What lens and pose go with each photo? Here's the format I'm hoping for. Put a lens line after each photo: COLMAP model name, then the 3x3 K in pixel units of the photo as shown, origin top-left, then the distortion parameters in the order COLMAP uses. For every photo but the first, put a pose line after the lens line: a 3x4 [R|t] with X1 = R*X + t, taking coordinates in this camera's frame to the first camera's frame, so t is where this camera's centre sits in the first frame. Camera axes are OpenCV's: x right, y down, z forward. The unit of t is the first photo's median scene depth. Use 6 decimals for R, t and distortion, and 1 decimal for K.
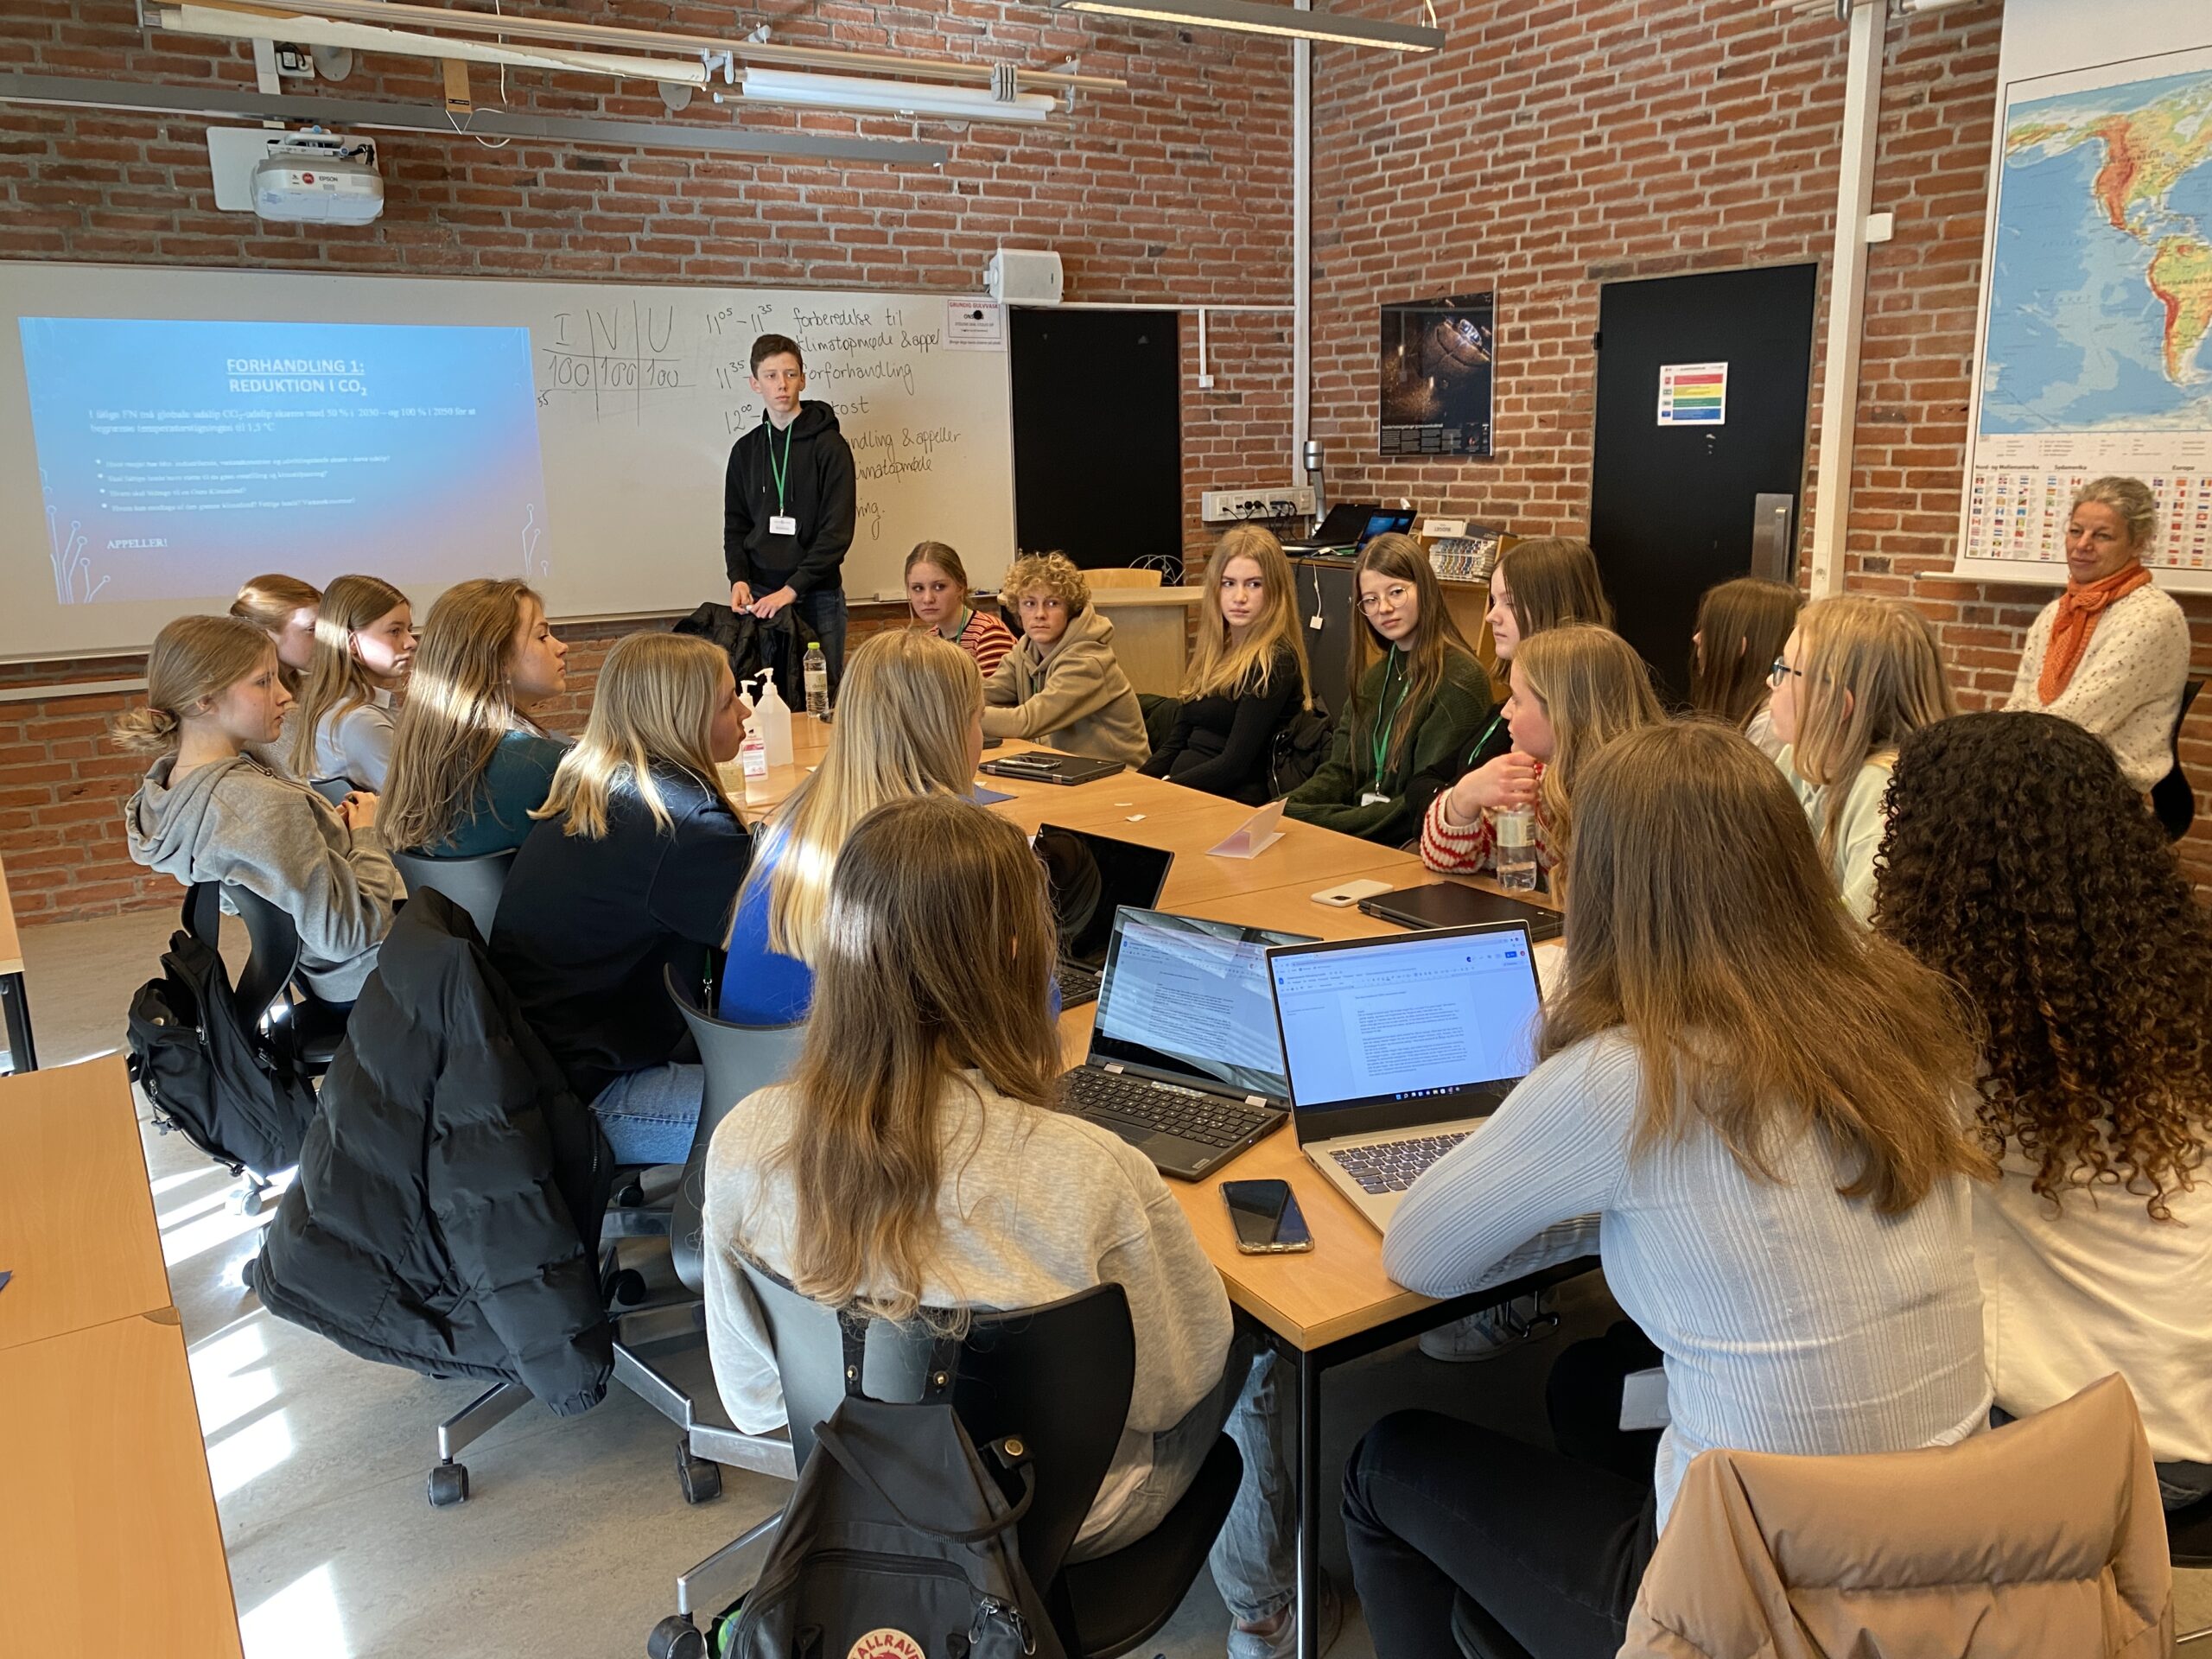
lens RADIAL K [[1684.6, 0, 1116.8], [0, 1684.6, 836.2], [0, 0, 1]] dist [-0.006102, 0.013015]
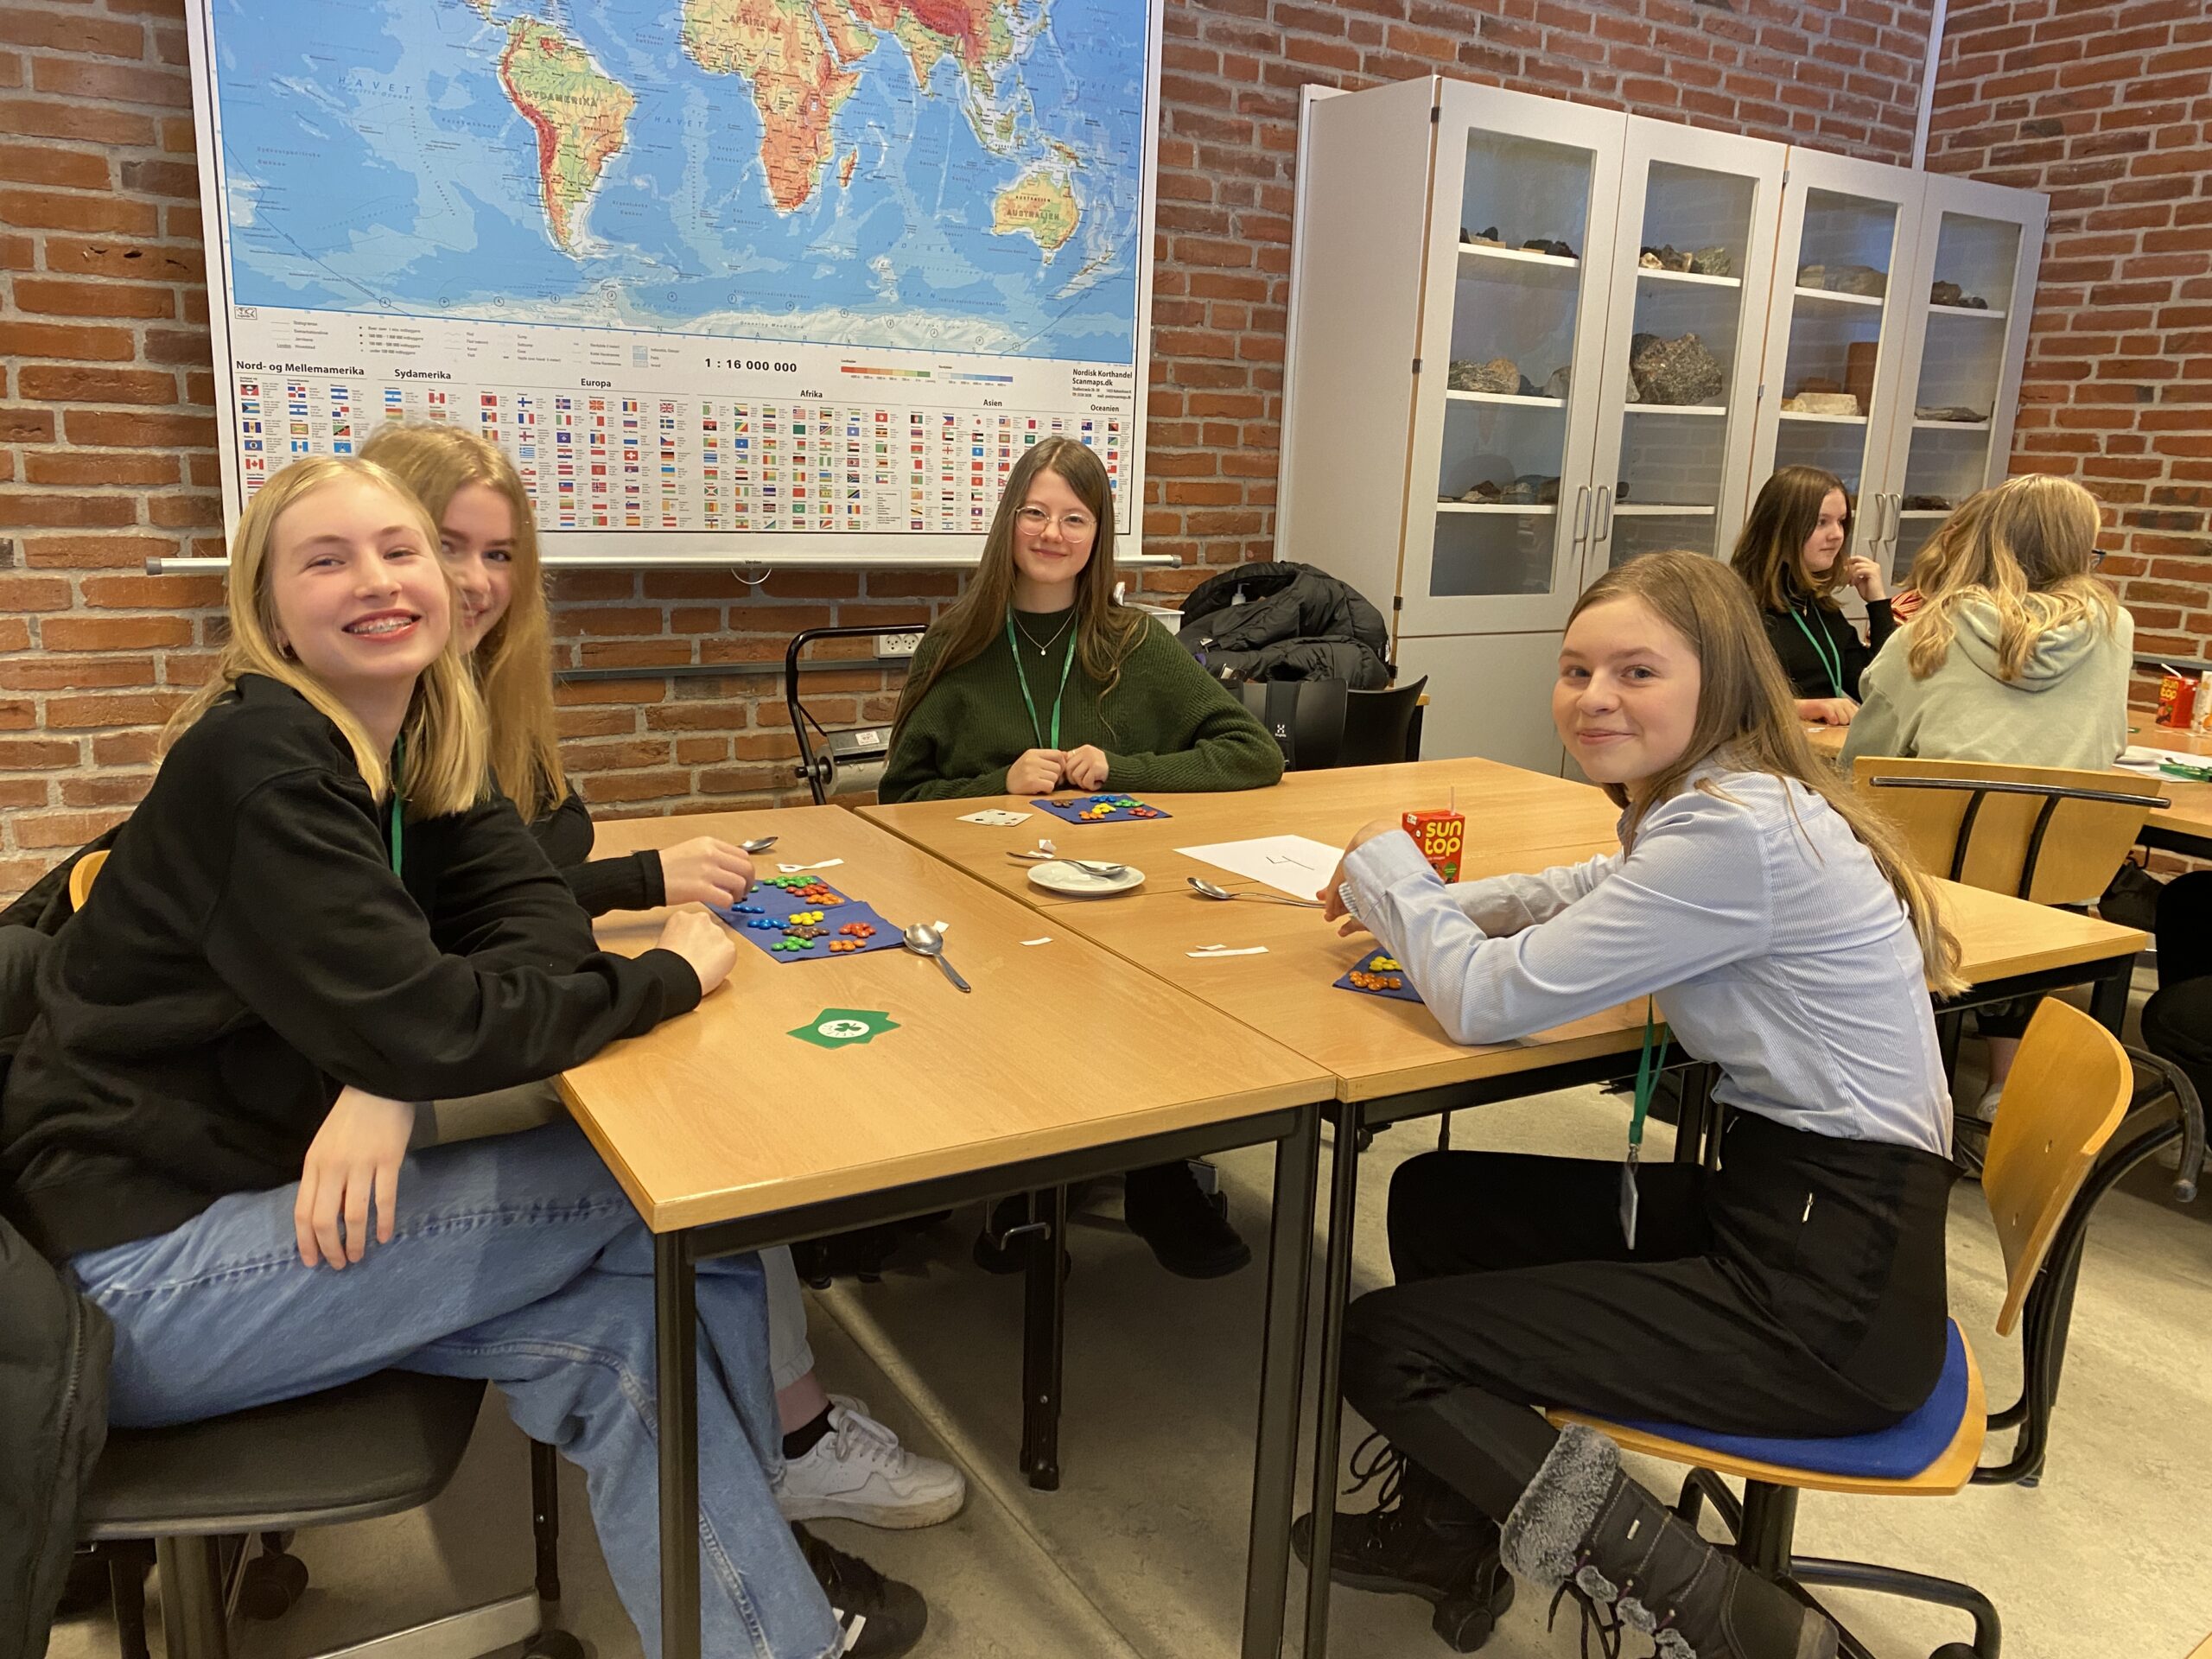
lens RADIAL K [[1684.6, 0, 1106.5], [0, 1684.6, 817.6], [0, 0, 1]] dist [-0.006102, 0.013015]
pose [[-0.016580, -0.204592, 0.978707, -0.042598], [0.191700, 0.960032, 0.203935, -0.089611], [-0.981314, 0.190999, 0.023303, 0.489116]]
